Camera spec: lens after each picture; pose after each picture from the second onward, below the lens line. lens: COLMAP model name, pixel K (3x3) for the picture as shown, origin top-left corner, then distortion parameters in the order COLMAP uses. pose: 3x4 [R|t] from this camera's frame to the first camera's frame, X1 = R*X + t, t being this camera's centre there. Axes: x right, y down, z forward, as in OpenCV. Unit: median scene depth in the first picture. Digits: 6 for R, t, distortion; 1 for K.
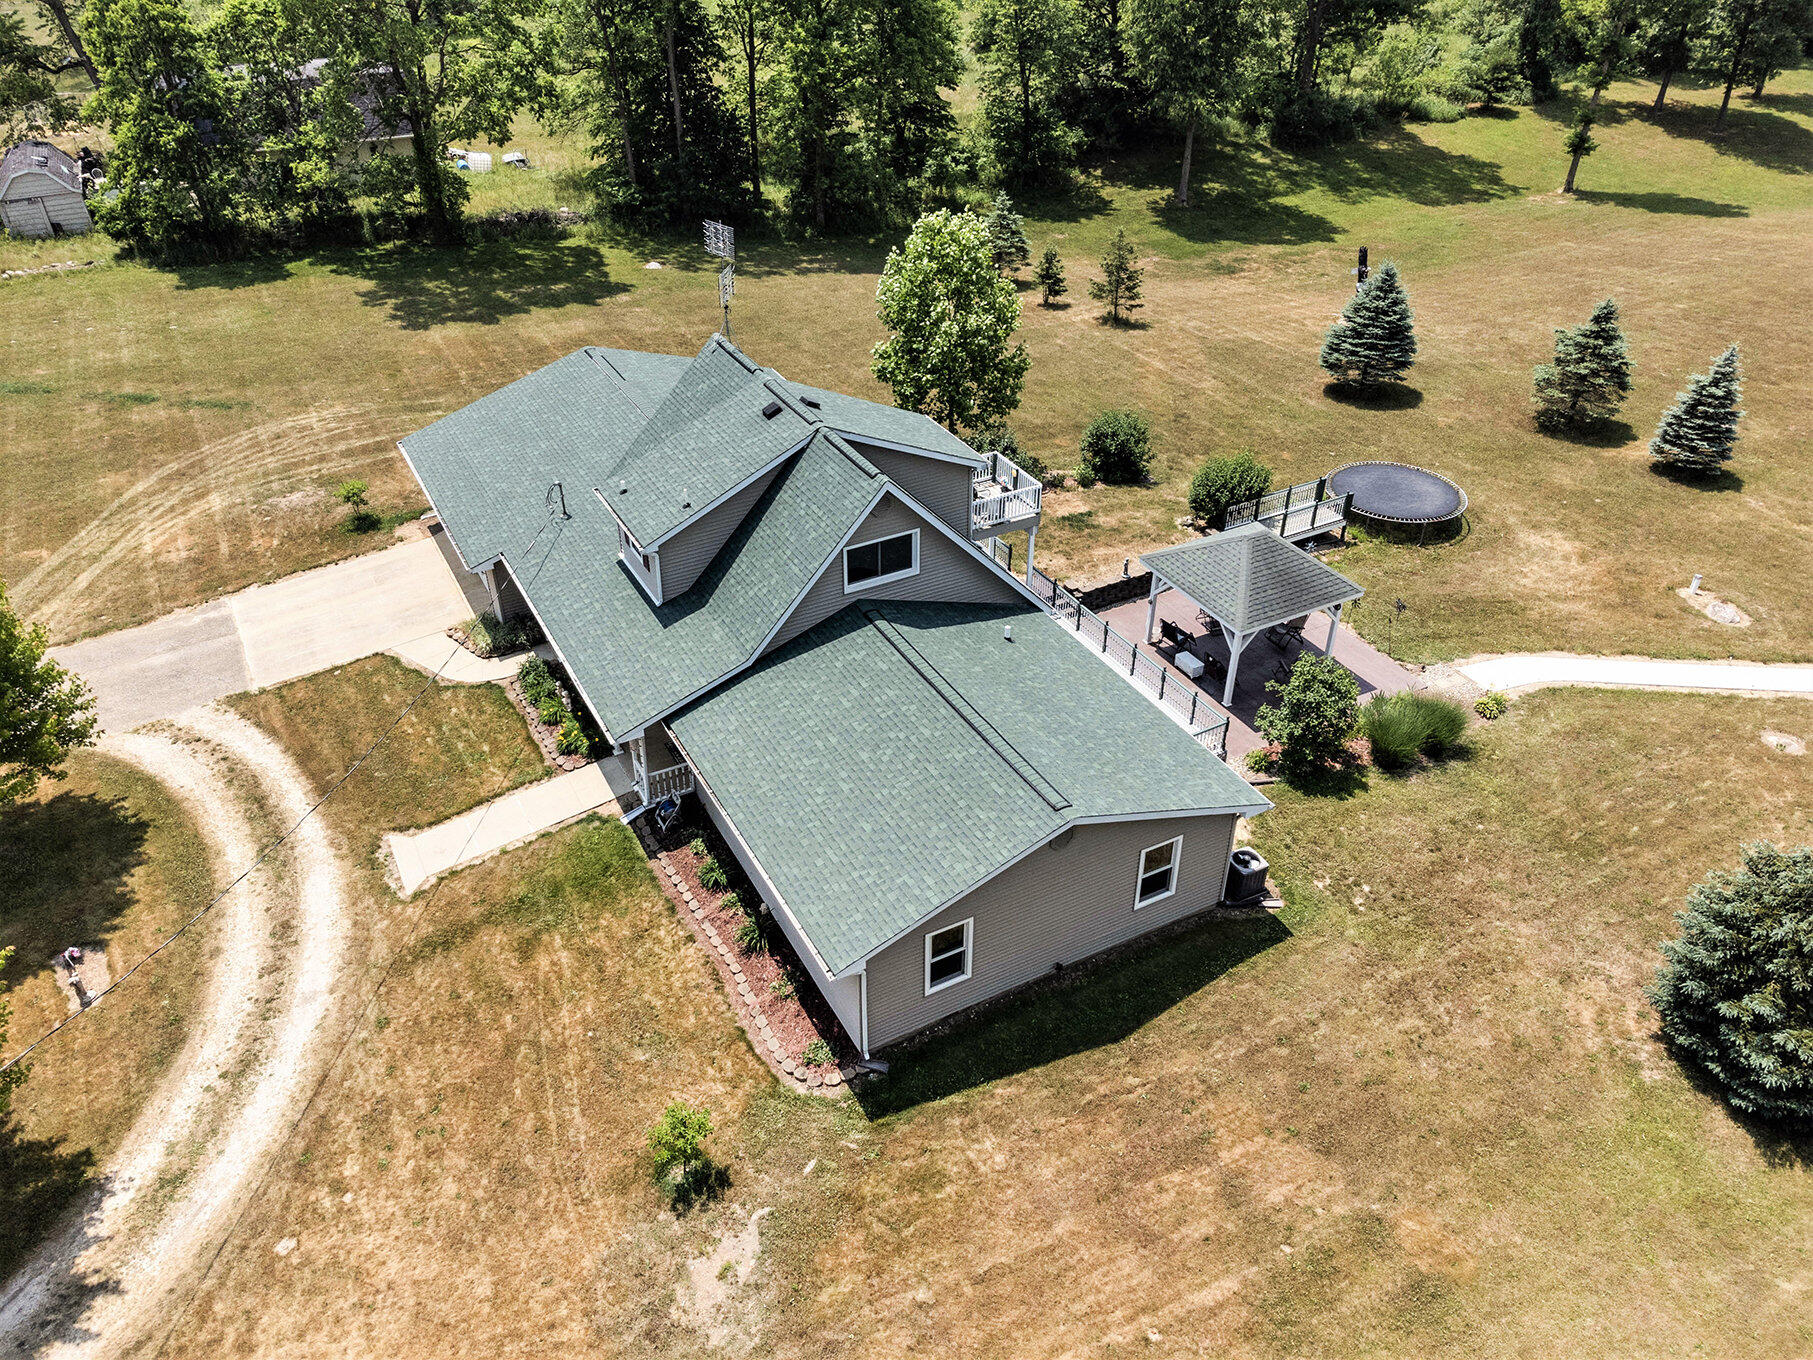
lens RADIAL K [[1355.3, 0, 901.7], [0, 1355.3, 688.0], [0, 0, 1]] dist [-0.003576, 0.029584]
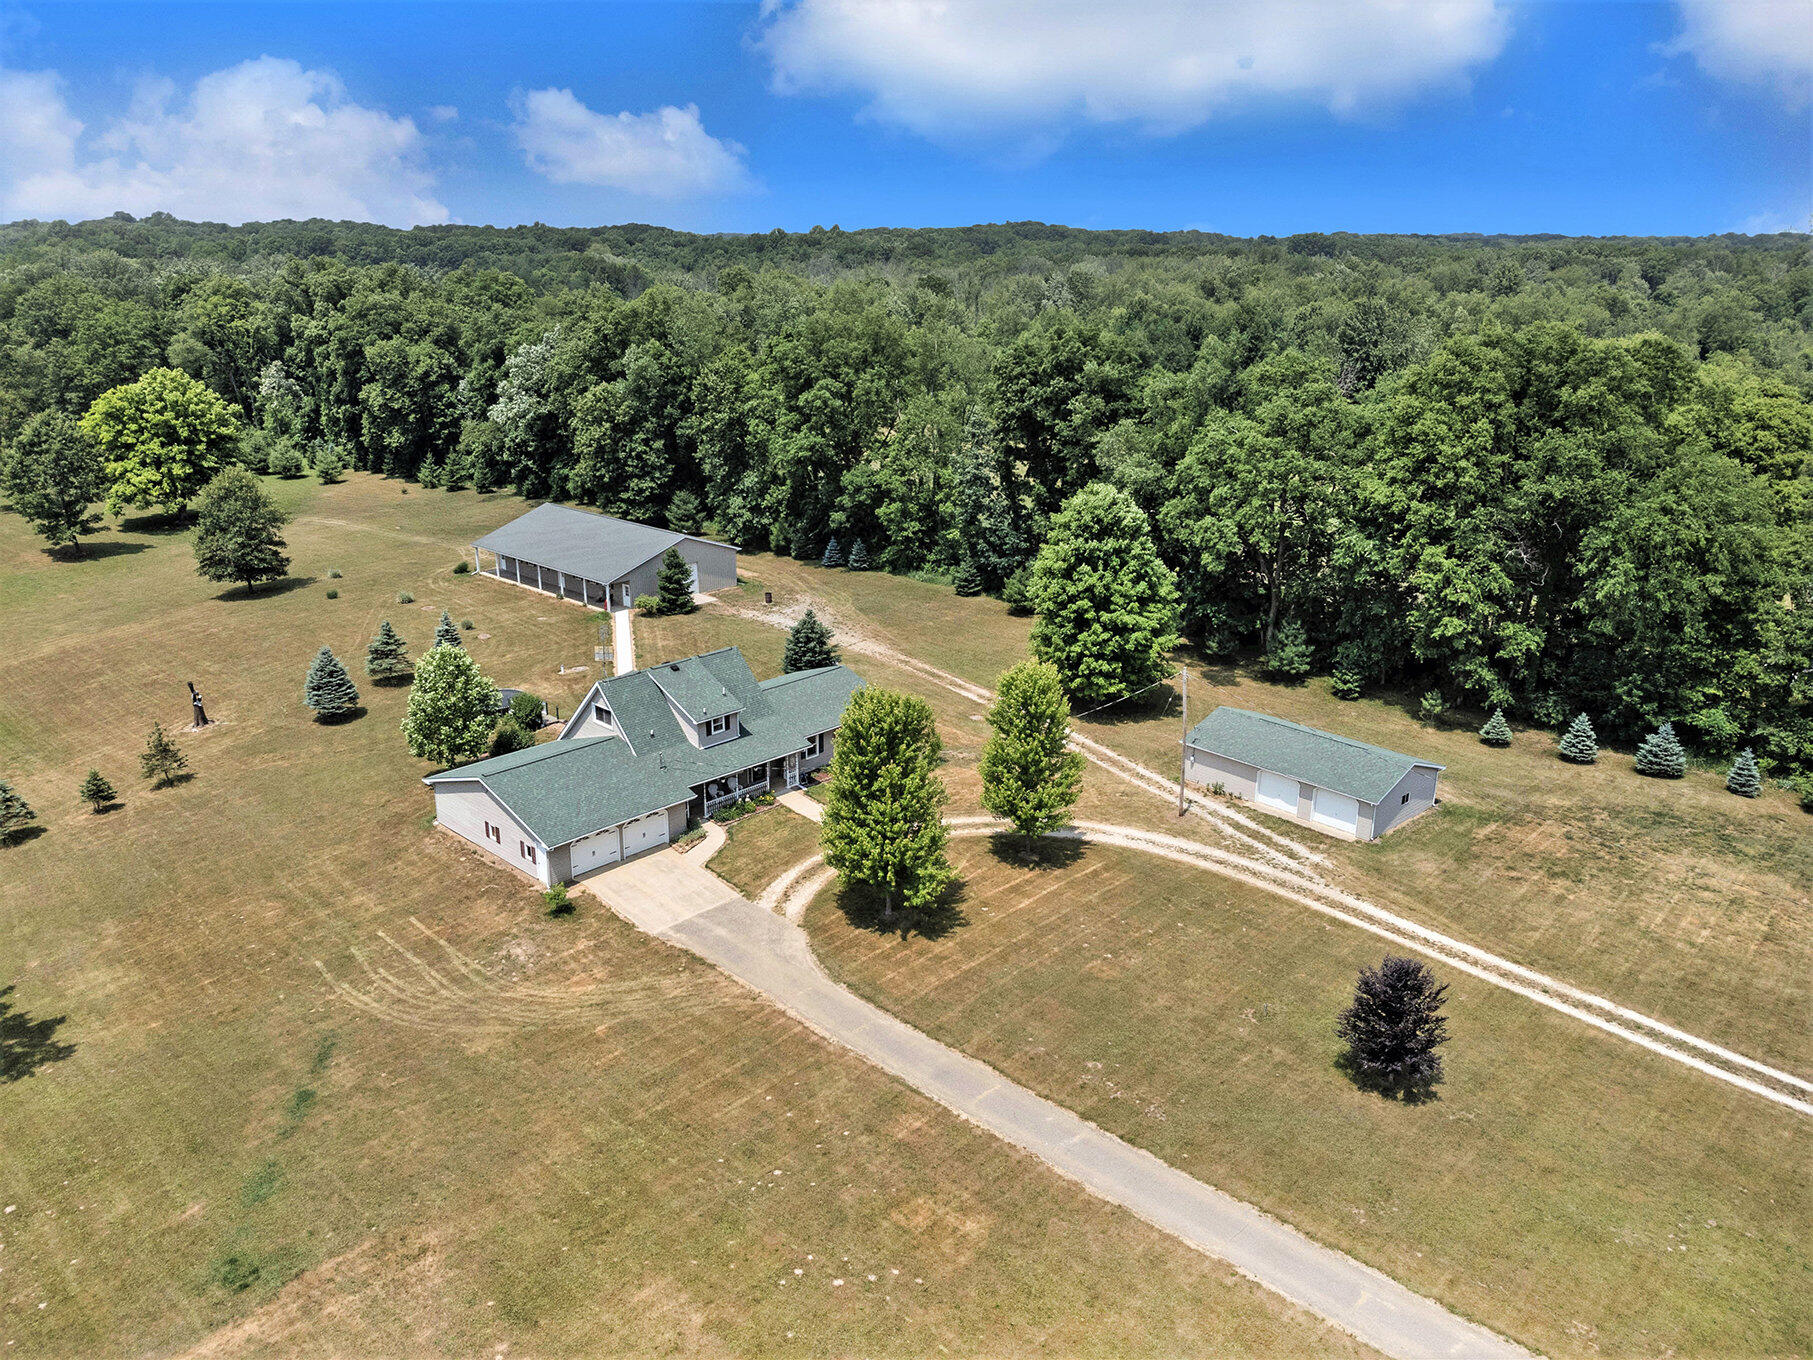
lens RADIAL K [[1330.0, 0, 902.9], [0, 1330.0, 698.4], [0, 0, 1]] dist [0.039118, -0.054955]
pose [[-0.303137, -0.308894, 0.901495, -1.602367], [0.542408, 0.721884, 0.429741, -0.653748], [-0.783519, 0.619248, -0.051283, 0.568776]]
